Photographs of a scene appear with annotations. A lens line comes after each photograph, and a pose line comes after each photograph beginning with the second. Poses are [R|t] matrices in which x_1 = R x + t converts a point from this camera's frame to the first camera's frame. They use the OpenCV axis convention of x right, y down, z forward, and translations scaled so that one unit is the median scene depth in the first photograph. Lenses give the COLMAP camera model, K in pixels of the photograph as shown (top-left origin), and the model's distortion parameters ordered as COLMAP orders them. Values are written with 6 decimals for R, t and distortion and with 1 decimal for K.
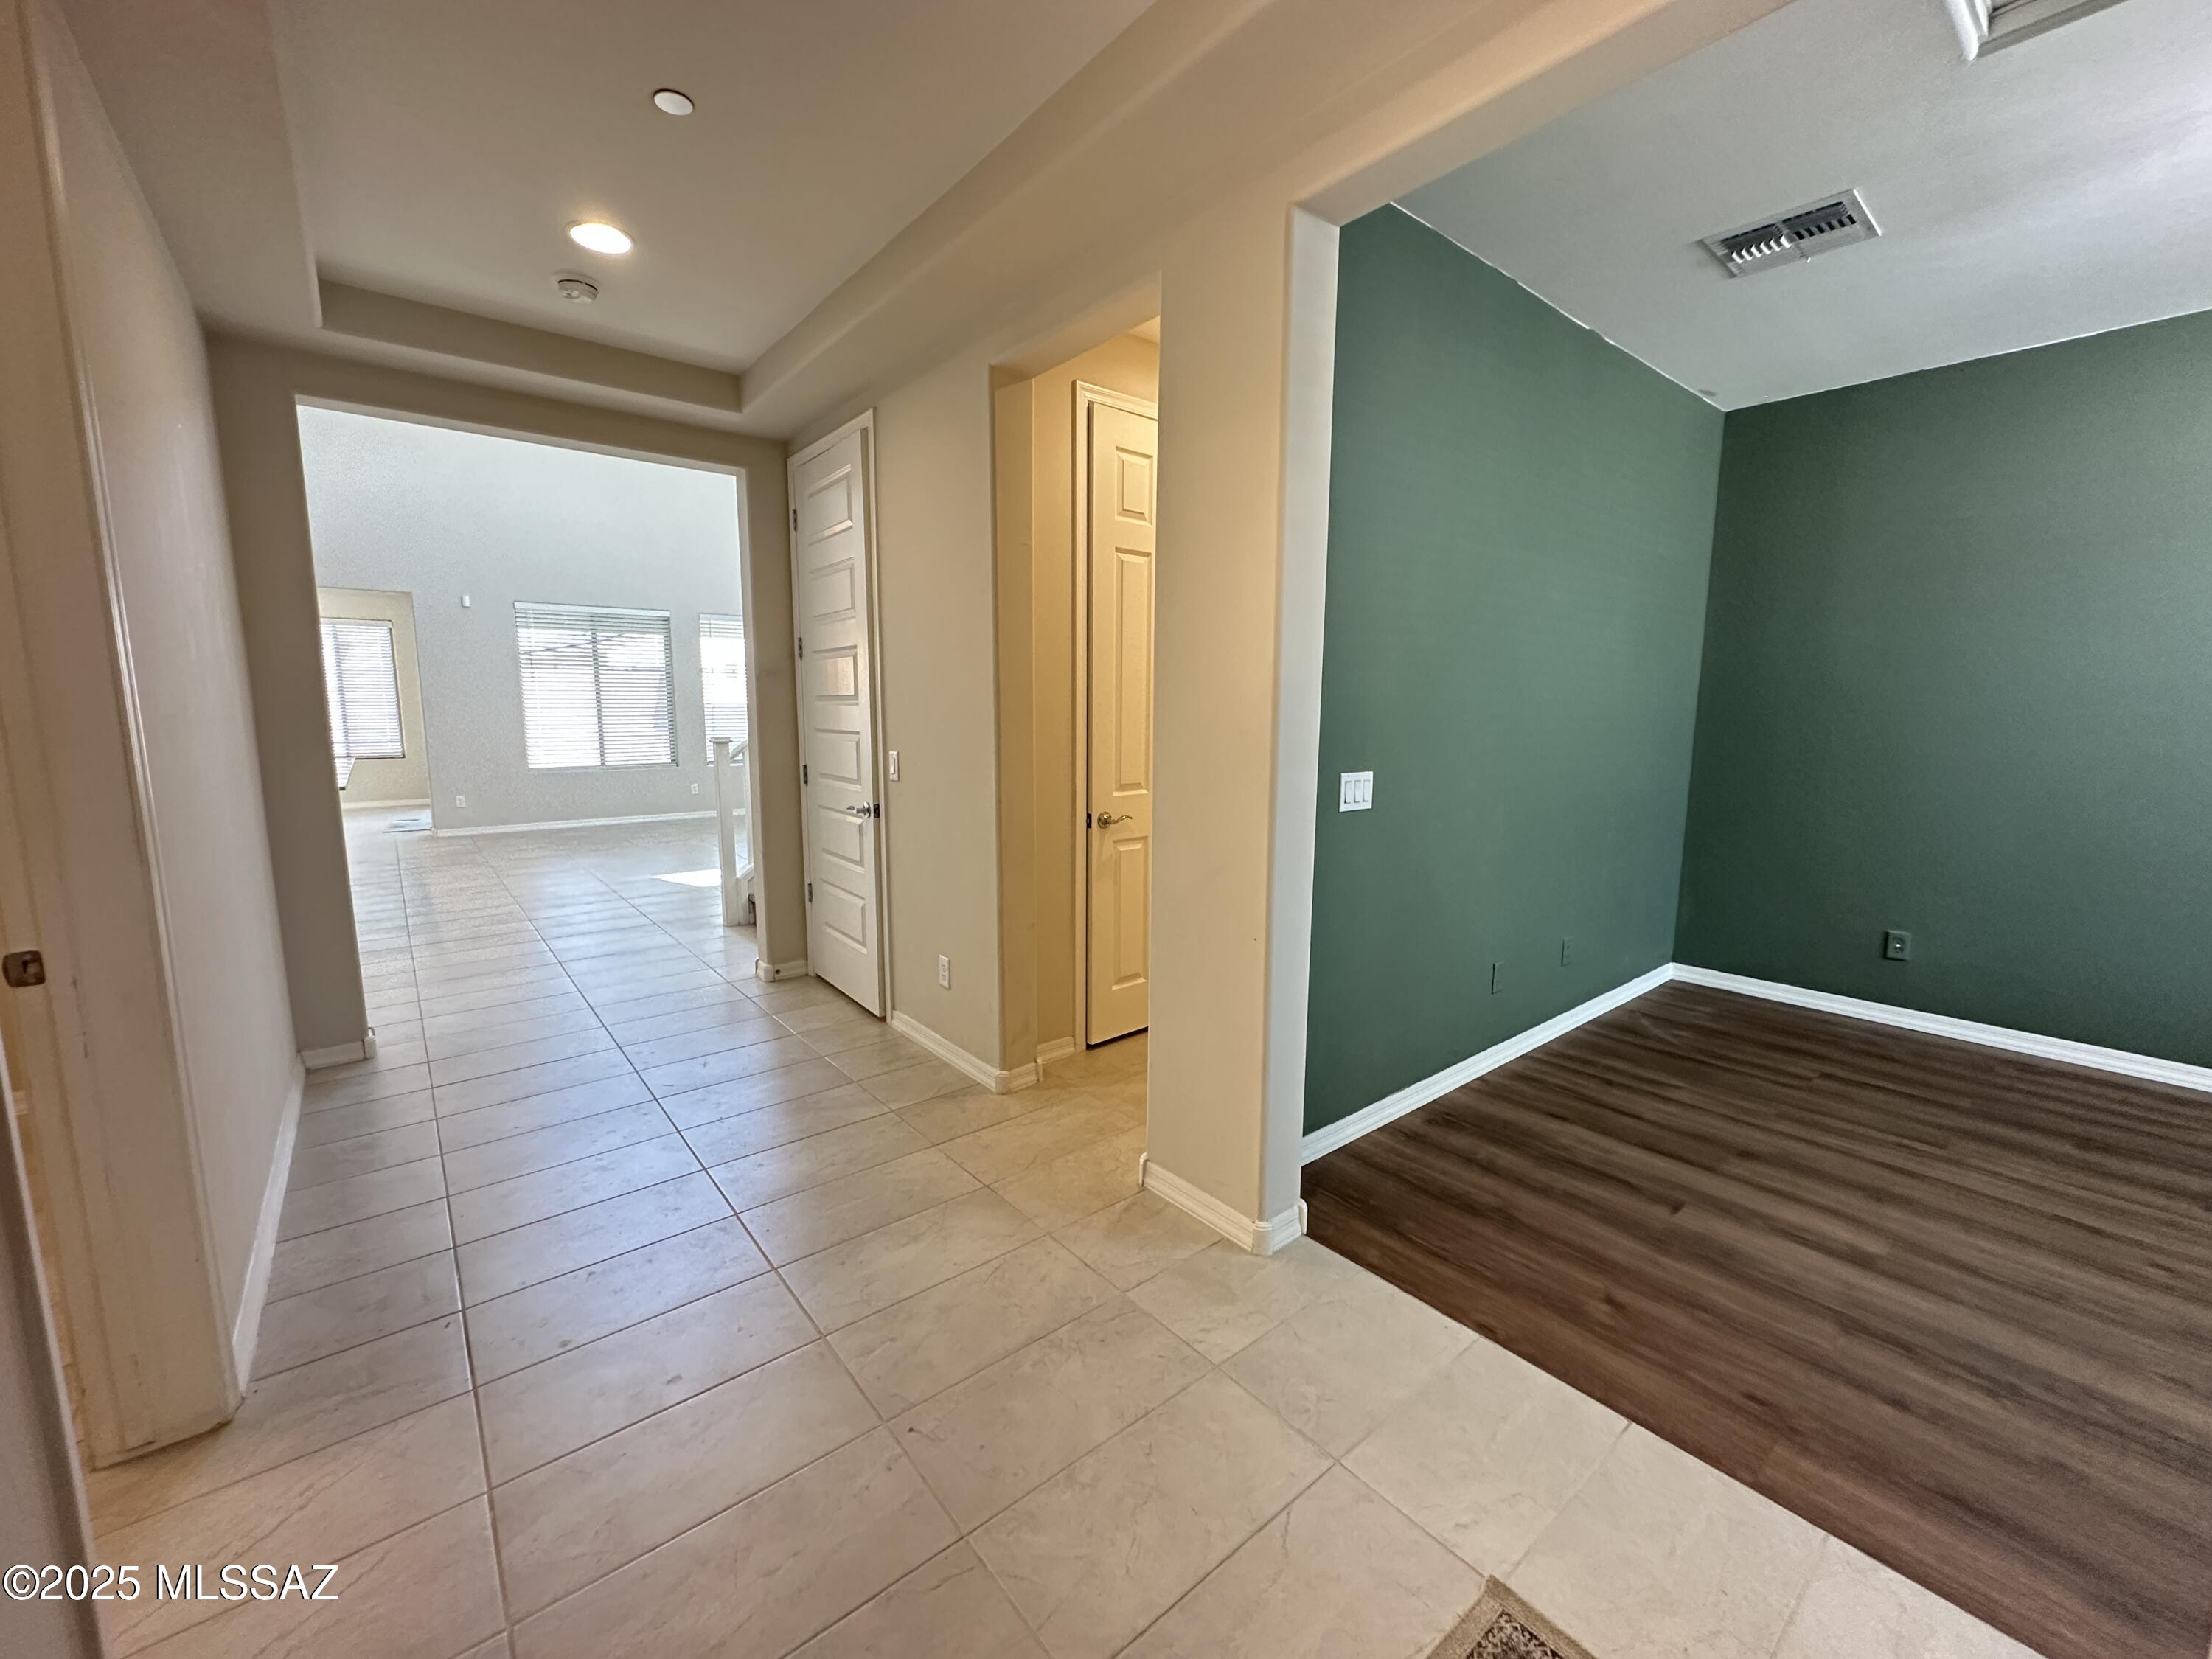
lens RADIAL K [[884.7, 0, 1100.2], [0, 884.7, 828.7], [0, 0, 1]] dist [-0.000860, 0.000211]
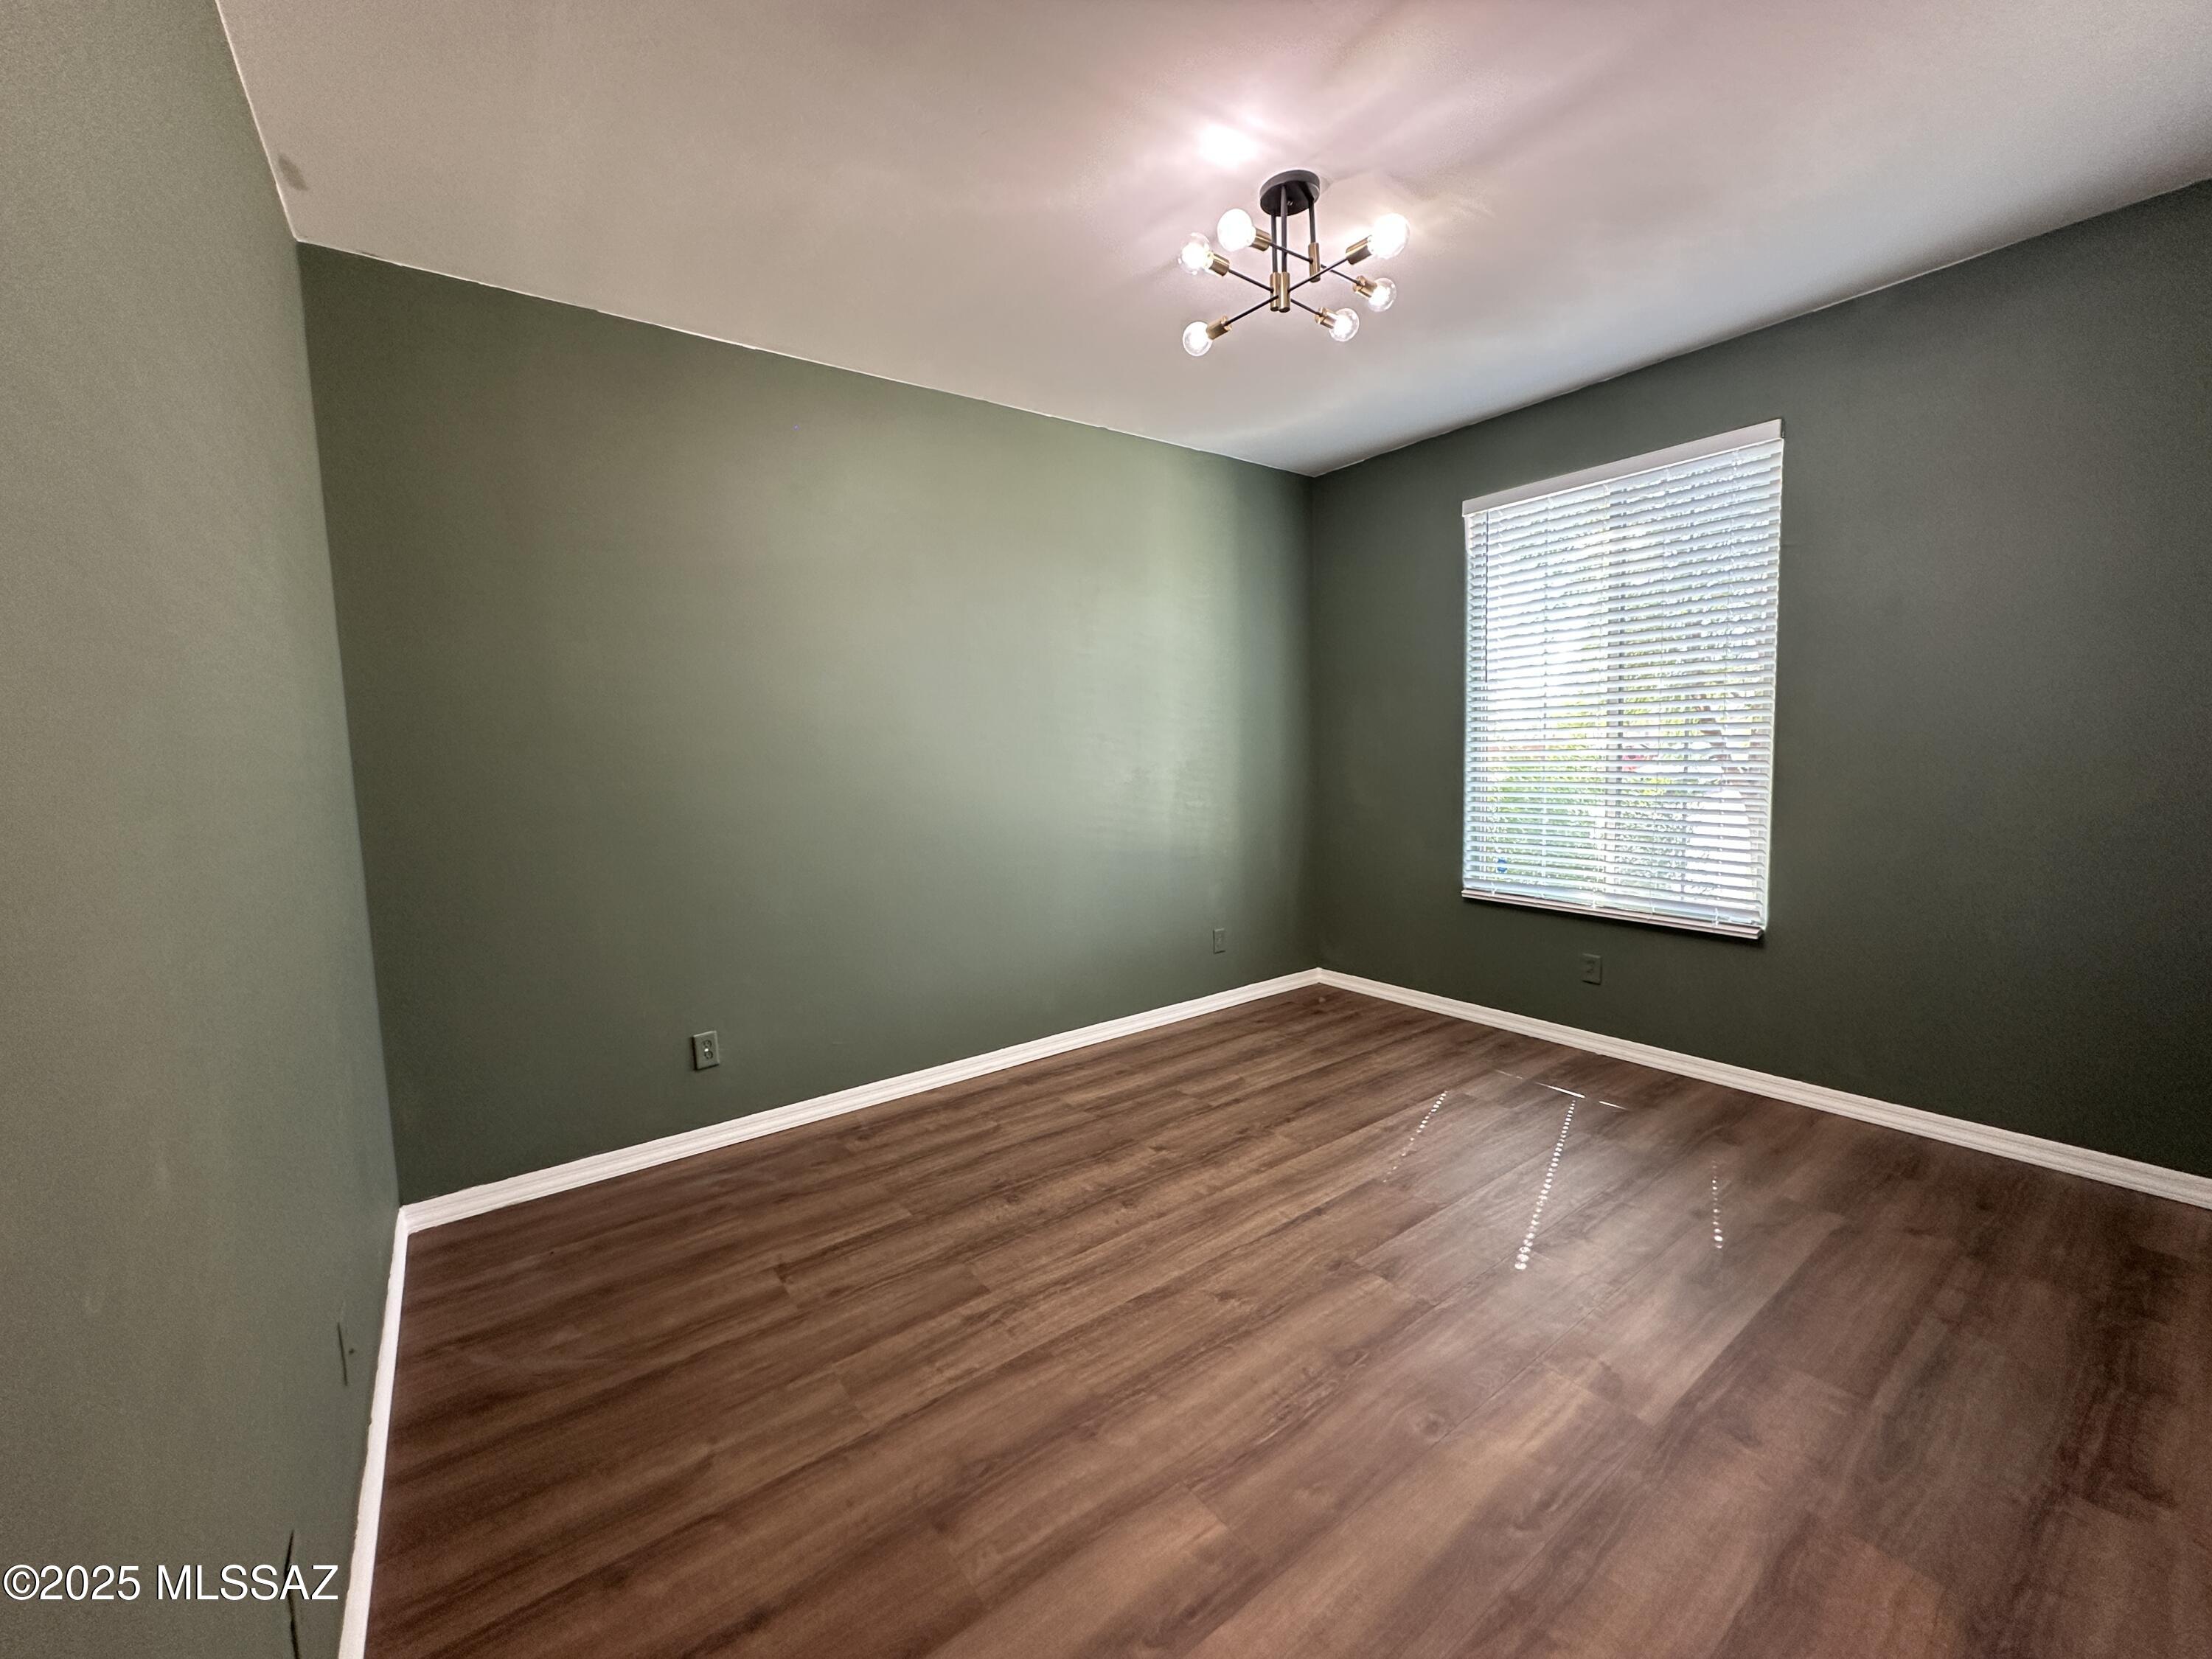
lens RADIAL K [[884.7, 0, 1105.8], [0, 884.7, 823.6], [0, 0, 1]] dist [-0.000860, 0.000211]
pose [[0.051940, -0.091411, 0.994458, 0.191986], [0.169499, 0.982161, 0.081428, -0.091589], [-0.984161, 0.164330, 0.066507, 0.721641]]
